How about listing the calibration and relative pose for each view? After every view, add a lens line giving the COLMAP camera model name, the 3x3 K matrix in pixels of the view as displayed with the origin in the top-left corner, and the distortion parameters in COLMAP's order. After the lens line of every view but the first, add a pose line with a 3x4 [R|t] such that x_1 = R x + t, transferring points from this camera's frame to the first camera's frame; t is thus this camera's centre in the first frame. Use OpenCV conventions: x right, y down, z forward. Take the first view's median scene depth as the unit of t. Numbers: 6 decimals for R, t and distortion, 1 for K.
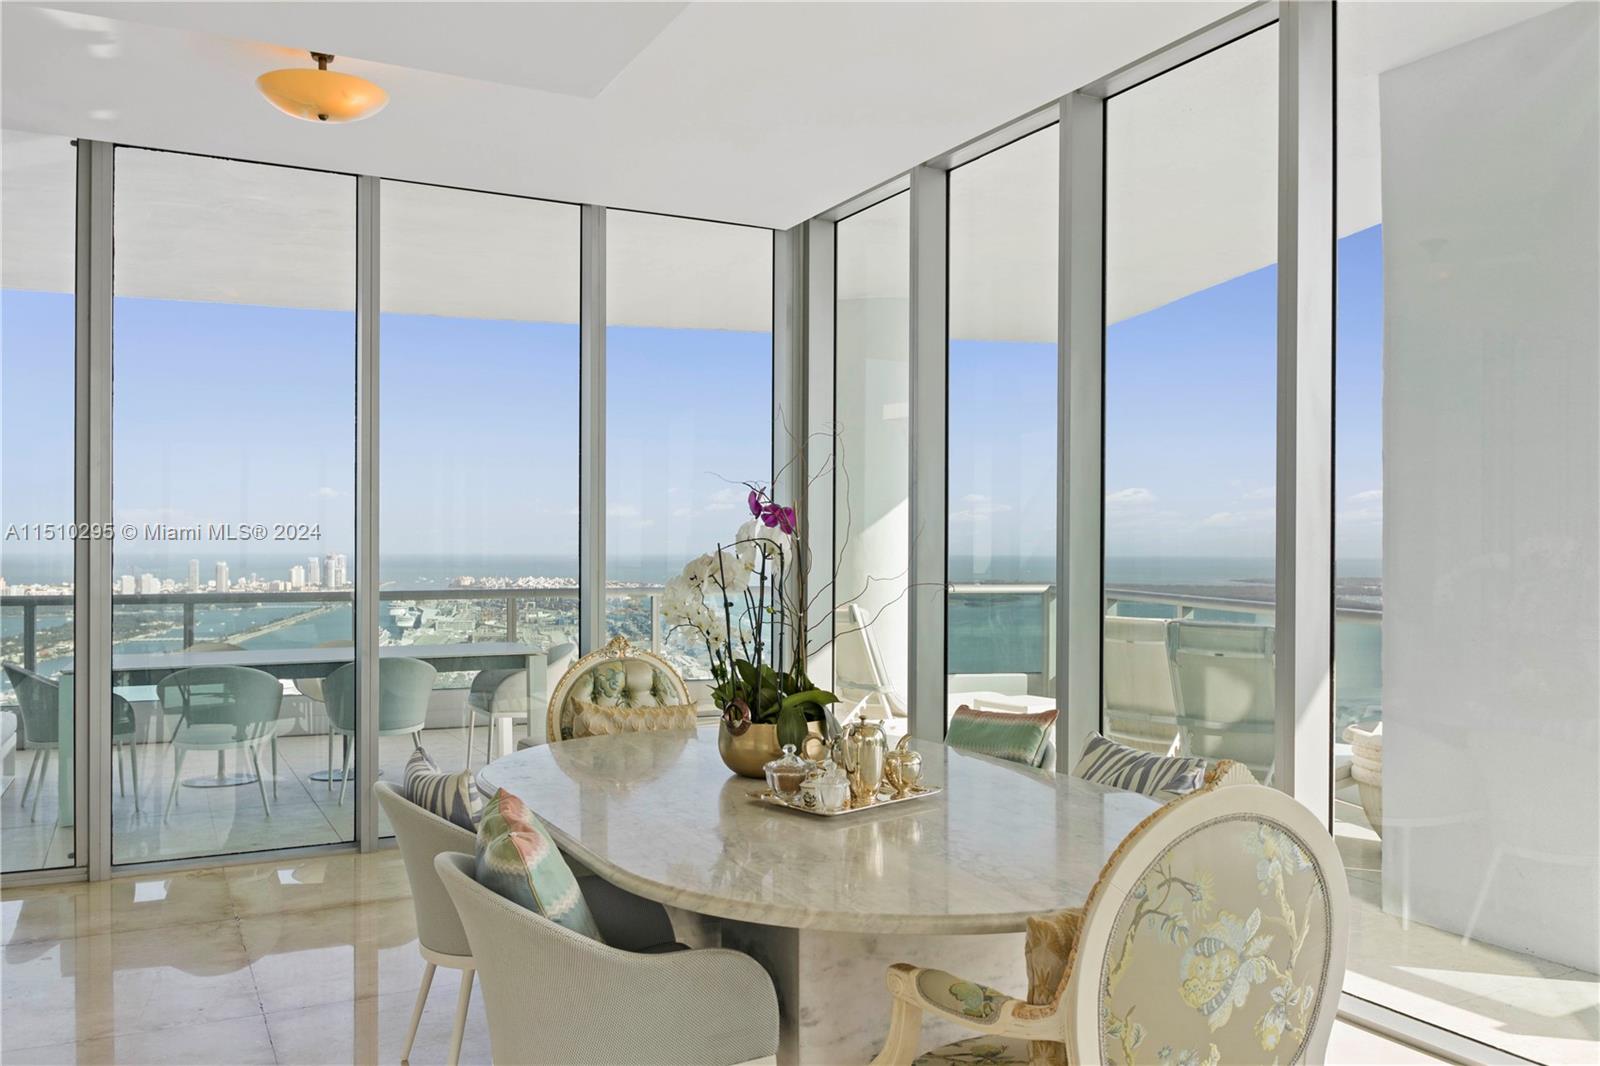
lens RADIAL K [[1312.8, 0, 800.0], [0, 1312.8, 533.0], [0, 0, 1]] dist [0.037326, -0.077800]
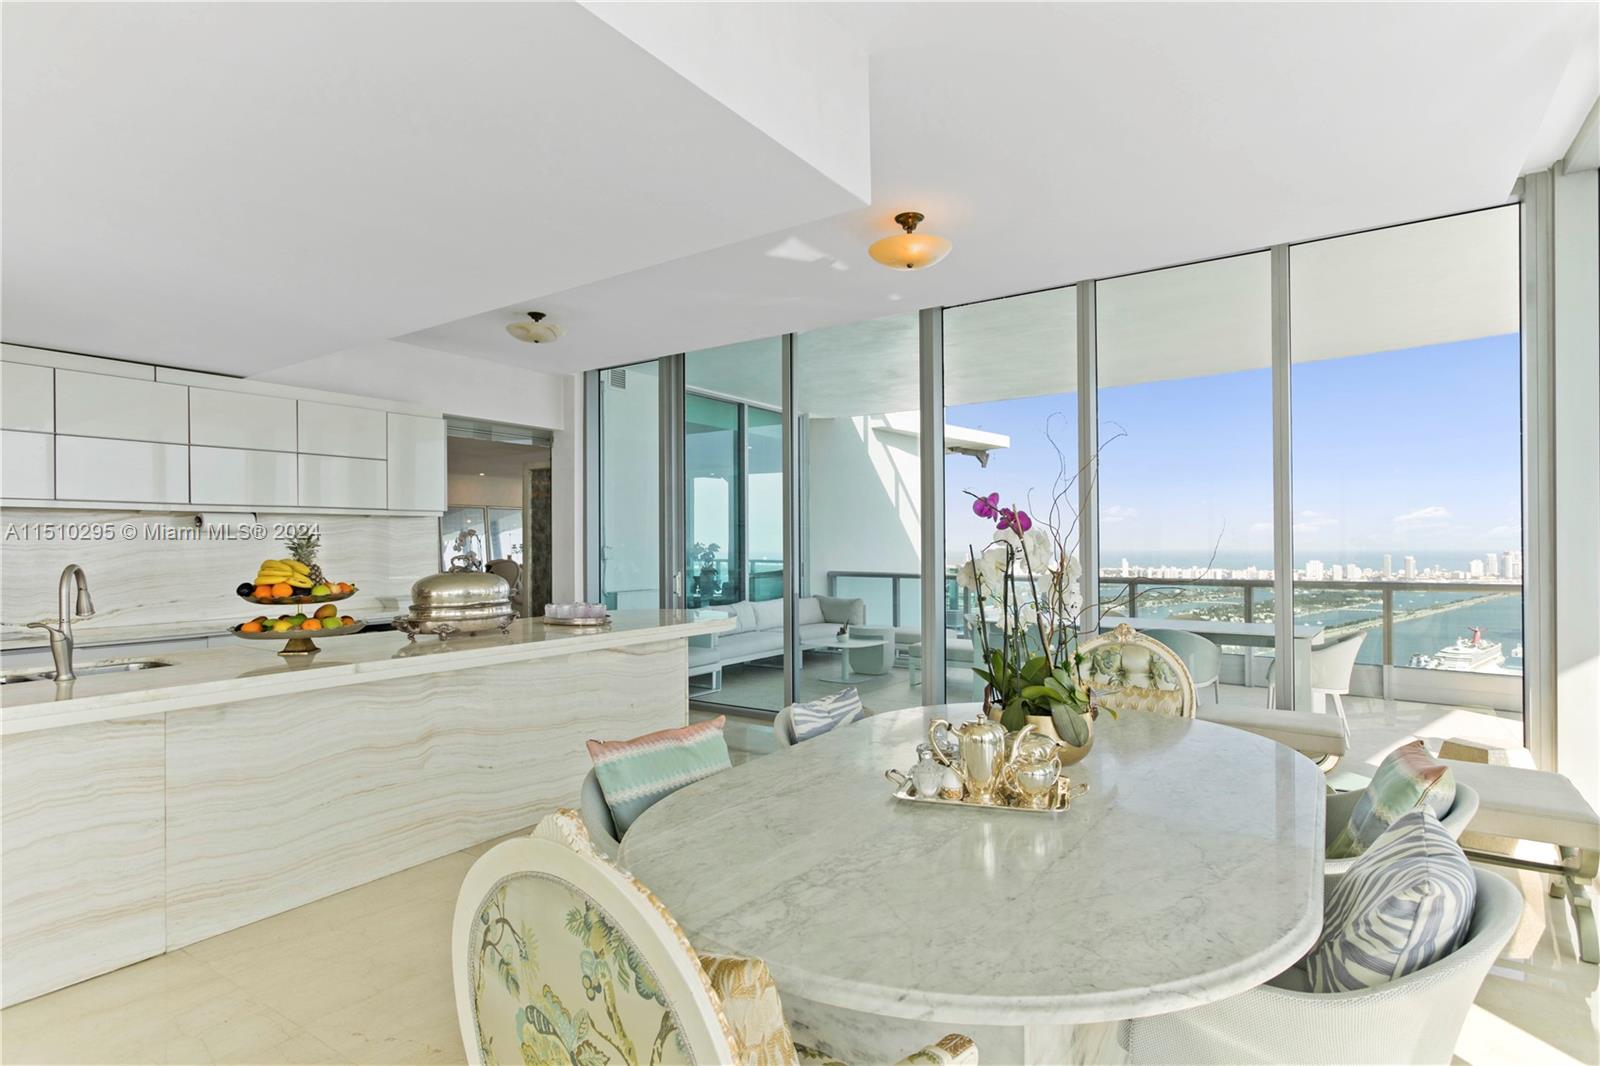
lens RADIAL K [[834.1, 0, 800.0], [0, 834.1, 533.0], [0, 0, 1]] dist [0.001455, 0.000159]
pose [[0.462172, -0.018325, -0.886601, 0.387424], [0.014022, 0.999812, -0.013355, 0.003992], [0.886680, -0.006259, 0.462342, 0.401172]]
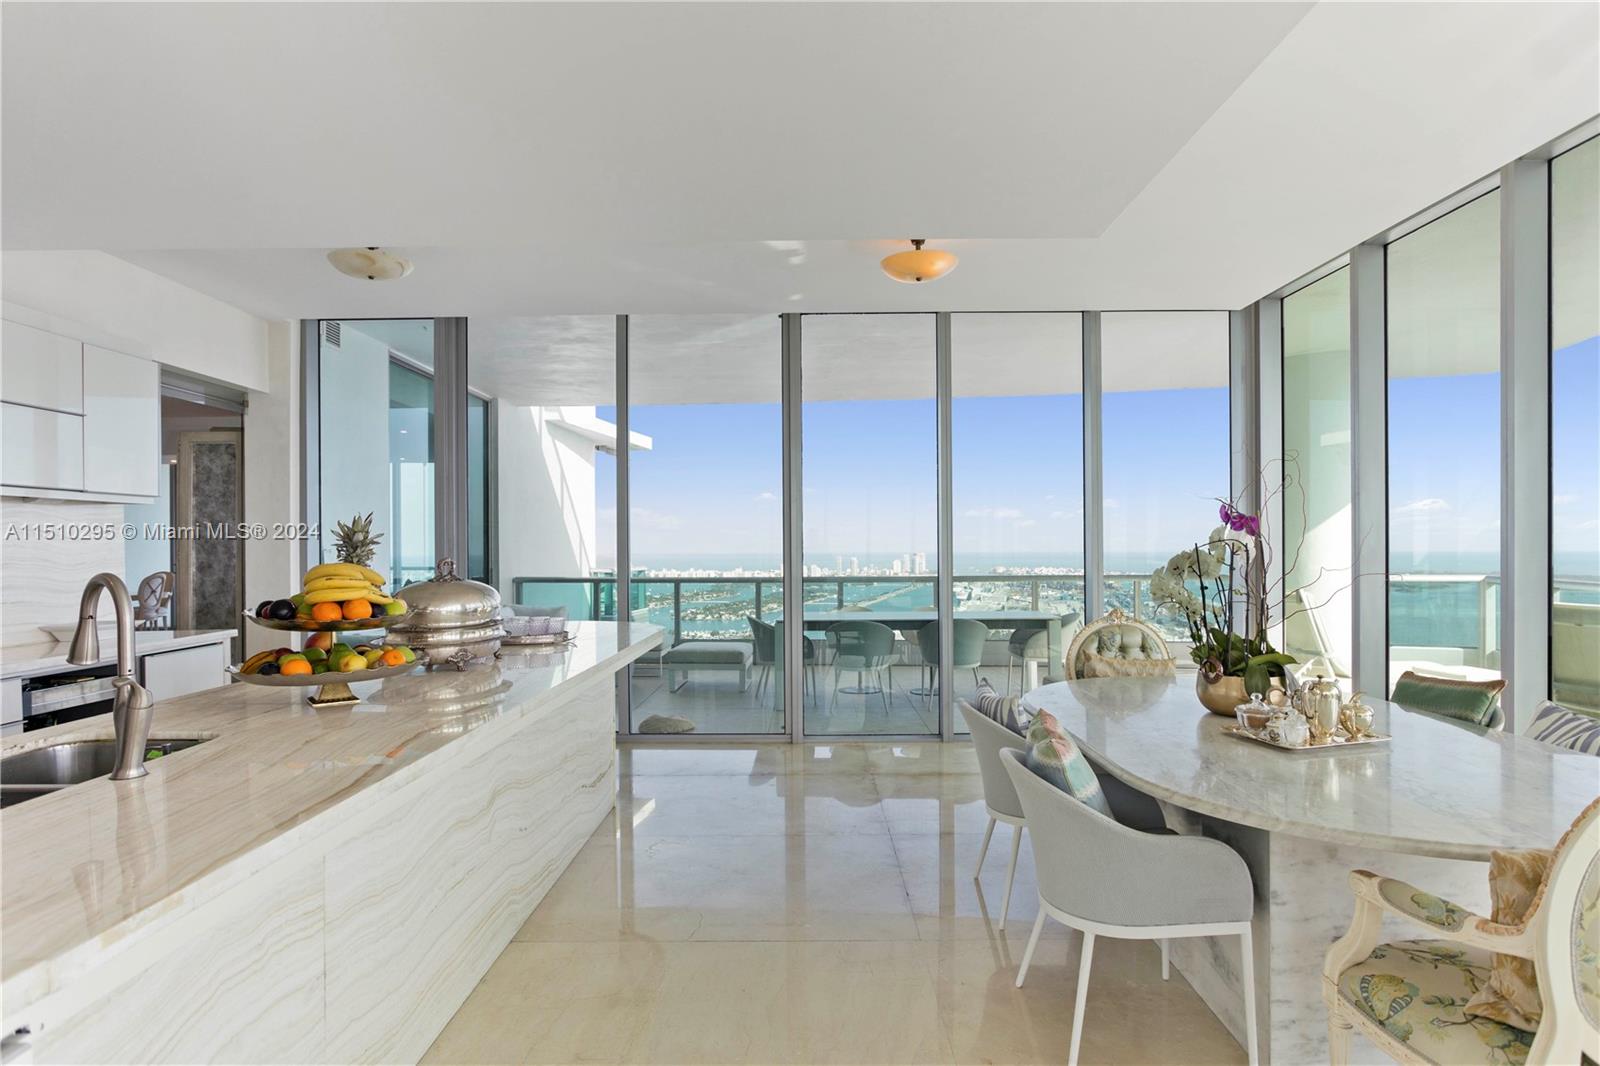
lens RADIAL K [[871.6, 0, 801.2], [0, 871.6, 539.9], [0, 0, 1]] dist [-0.017587, 0.014459]
pose [[0.878536, -0.012153, -0.477521, 0.013777], [0.012985, 0.999914, -0.001558, 0.000277], [0.477499, -0.004832, 0.878619, 0.004121]]
